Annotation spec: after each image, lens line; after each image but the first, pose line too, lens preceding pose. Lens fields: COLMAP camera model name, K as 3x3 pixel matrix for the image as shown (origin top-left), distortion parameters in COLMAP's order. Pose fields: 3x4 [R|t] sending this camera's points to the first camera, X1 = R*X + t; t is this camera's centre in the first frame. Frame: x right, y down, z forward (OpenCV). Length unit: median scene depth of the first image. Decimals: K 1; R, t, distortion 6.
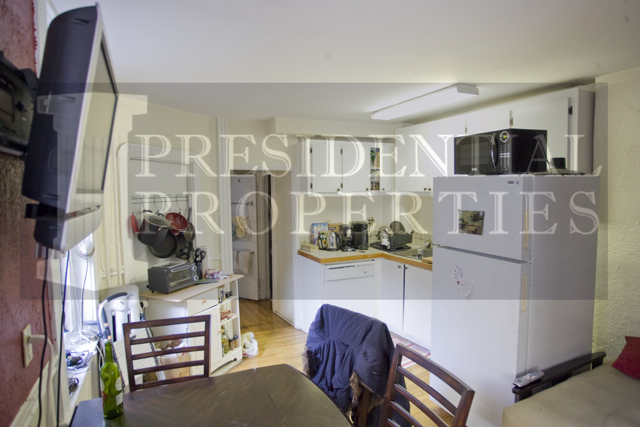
lens RADIAL K [[395.0, 0, 320.0], [0, 395.0, 213.5], [0, 0, 1]] dist [-0.001532, -0.000440]
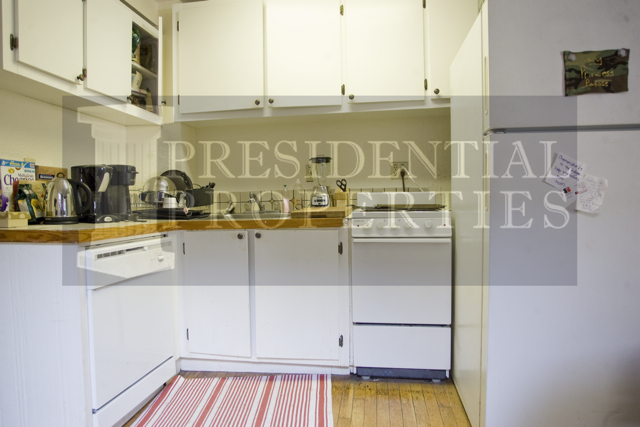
lens RADIAL K [[395.0, 0, 320.0], [0, 395.0, 213.5], [0, 0, 1]] dist [-0.001532, -0.000440]
pose [[0.581723, -0.029107, 0.812866, -0.163963], [0.064040, 0.997896, -0.010098, 0.113944], [-0.810862, 0.057930, 0.582363, 0.582454]]
